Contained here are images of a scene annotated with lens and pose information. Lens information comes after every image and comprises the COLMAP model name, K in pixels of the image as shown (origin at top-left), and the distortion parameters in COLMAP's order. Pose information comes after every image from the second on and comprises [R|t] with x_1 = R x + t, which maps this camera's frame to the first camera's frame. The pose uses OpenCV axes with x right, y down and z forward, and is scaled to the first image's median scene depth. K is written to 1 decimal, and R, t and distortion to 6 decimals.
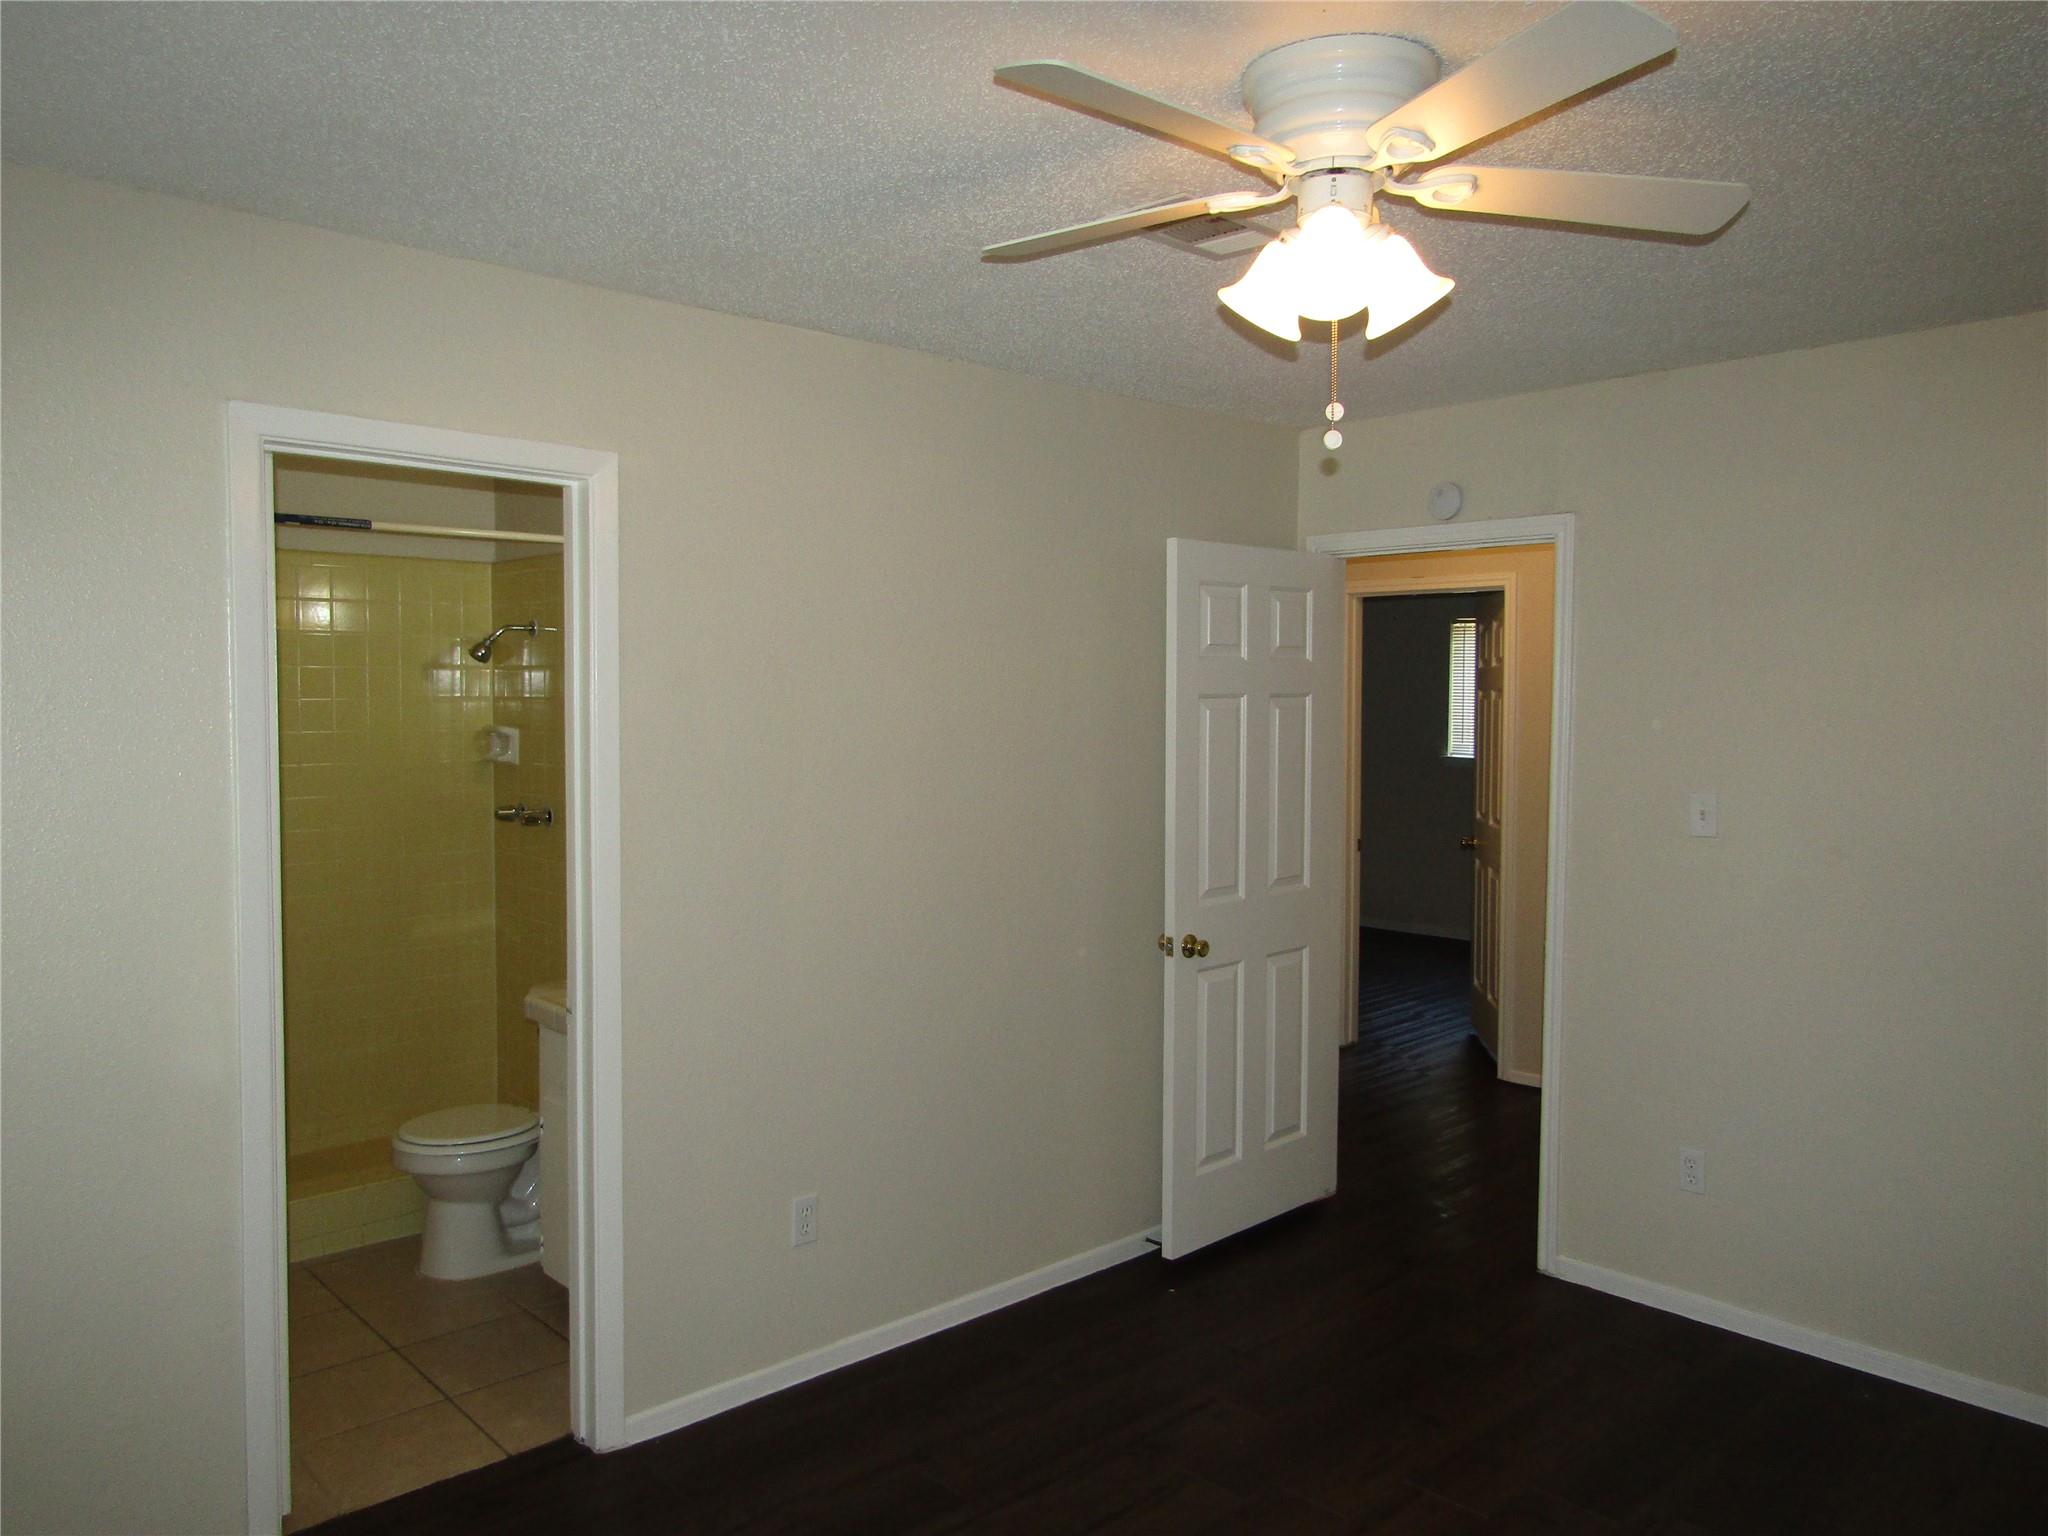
lens RADIAL K [[1481.7, 0, 1027.5], [0, 1481.7, 768.2], [0, 0, 1]] dist [0.006325, -0.009963]
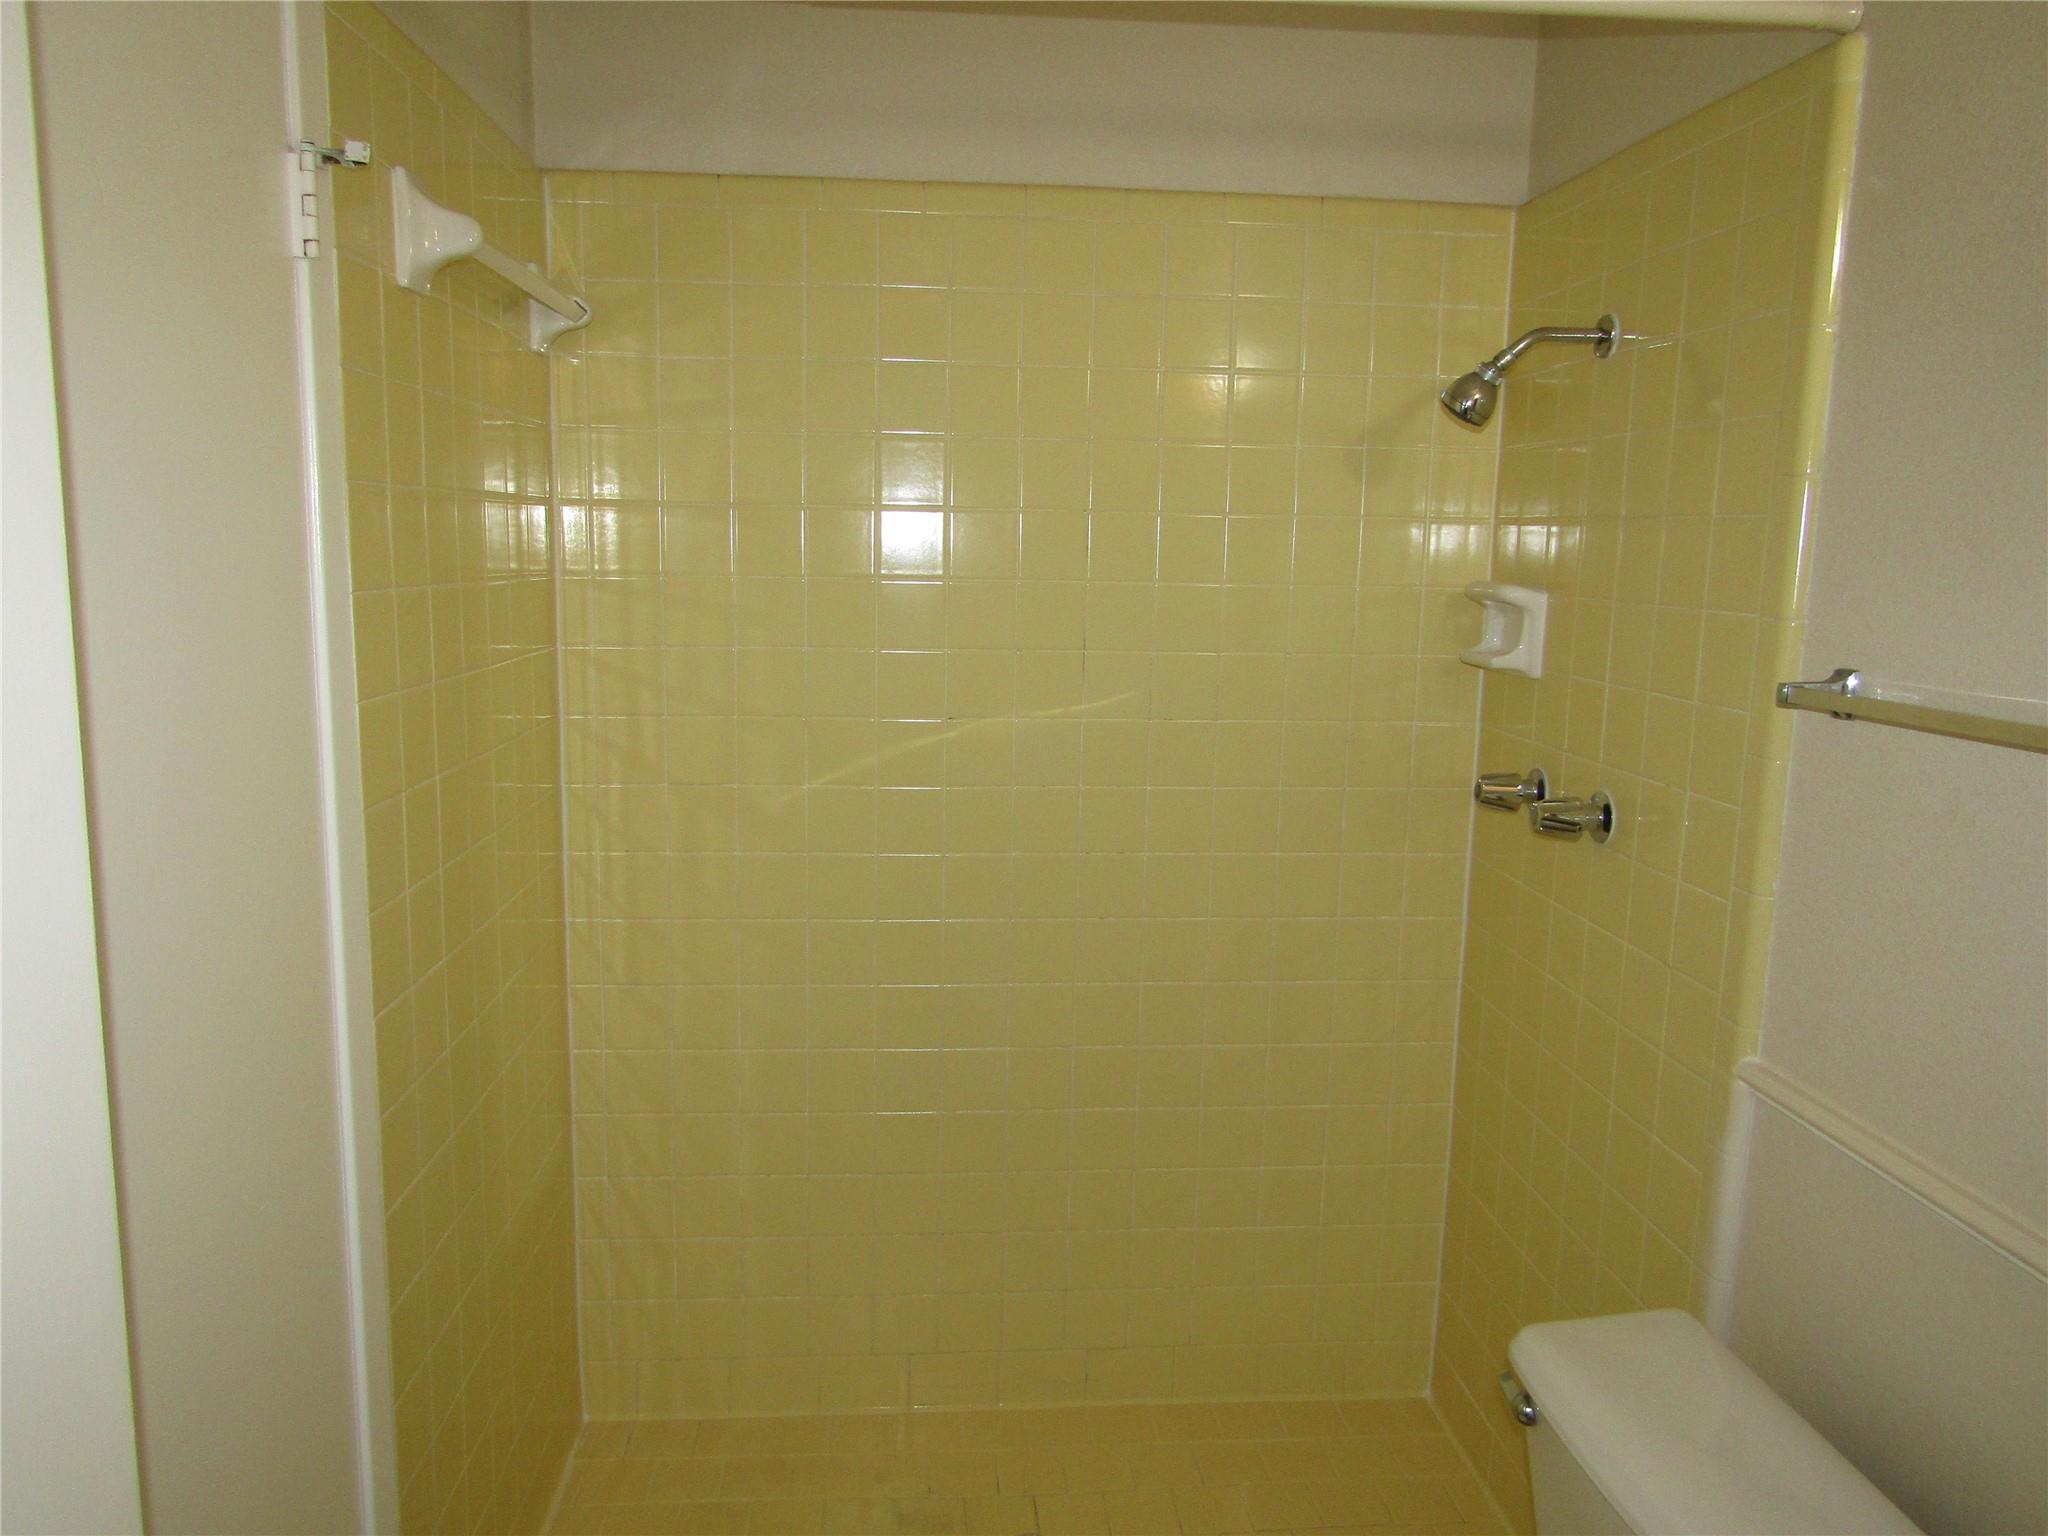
lens RADIAL K [[1481.7, 0, 1027.1], [0, 1481.7, 770.3], [0, 0, 1]] dist [0.006325, -0.009963]
pose [[0.790996, 0.108677, -0.602092, -0.200674], [-0.039836, 0.991158, 0.126569, -0.024041], [0.610523, -0.076131, 0.788331, 0.572569]]
